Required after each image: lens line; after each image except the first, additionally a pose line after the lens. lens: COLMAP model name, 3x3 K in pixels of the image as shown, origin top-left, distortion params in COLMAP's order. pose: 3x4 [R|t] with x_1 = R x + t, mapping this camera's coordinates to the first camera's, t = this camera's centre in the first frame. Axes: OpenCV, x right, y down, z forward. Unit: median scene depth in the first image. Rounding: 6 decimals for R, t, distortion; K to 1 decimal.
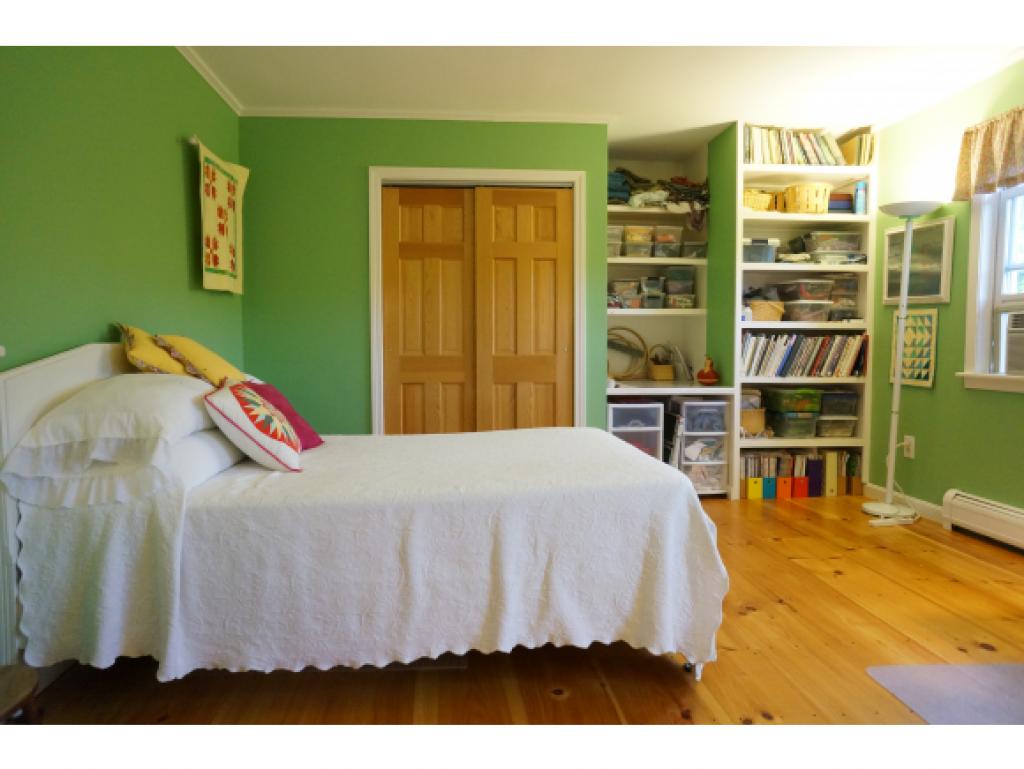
lens RADIAL K [[692.4, 0, 511.3], [0, 692.4, 384.3], [0, 0, 1]] dist [-0.060742, 0.089817]
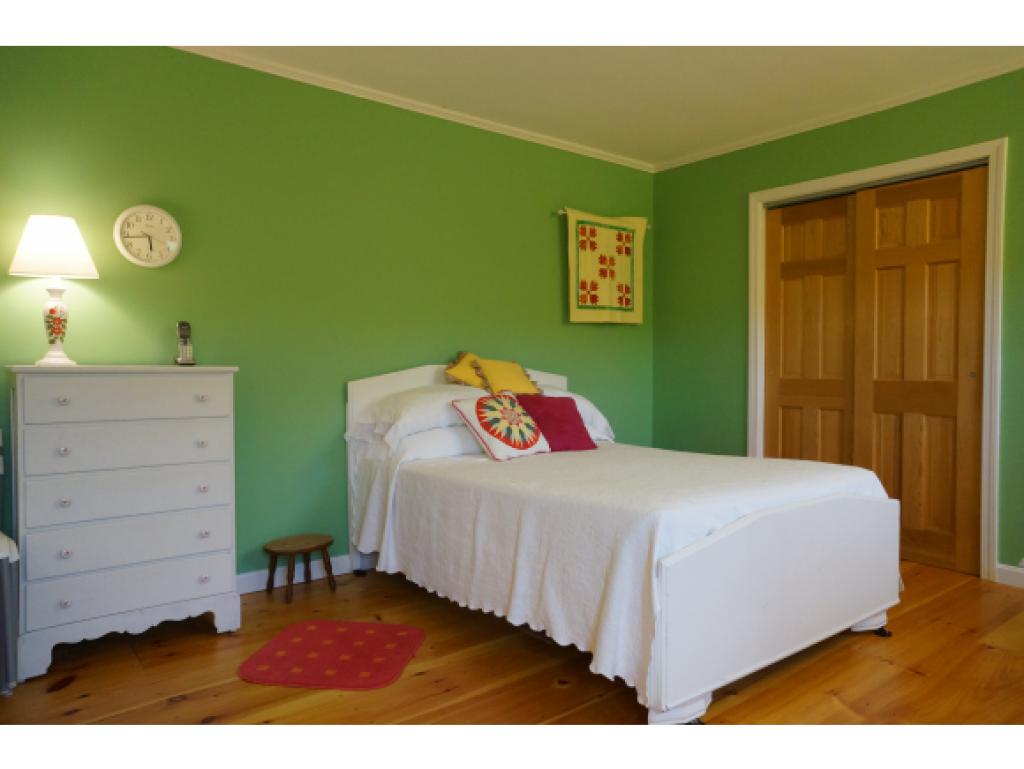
lens RADIAL K [[692.4, 0, 511.3], [0, 692.4, 384.3], [0, 0, 1]] dist [-0.060742, 0.089817]
pose [[0.550443, 0.027419, -0.834422, 0.448715], [-0.051605, 0.998667, -0.001226, -0.011686], [0.833276, 0.043735, 0.551124, 0.145866]]
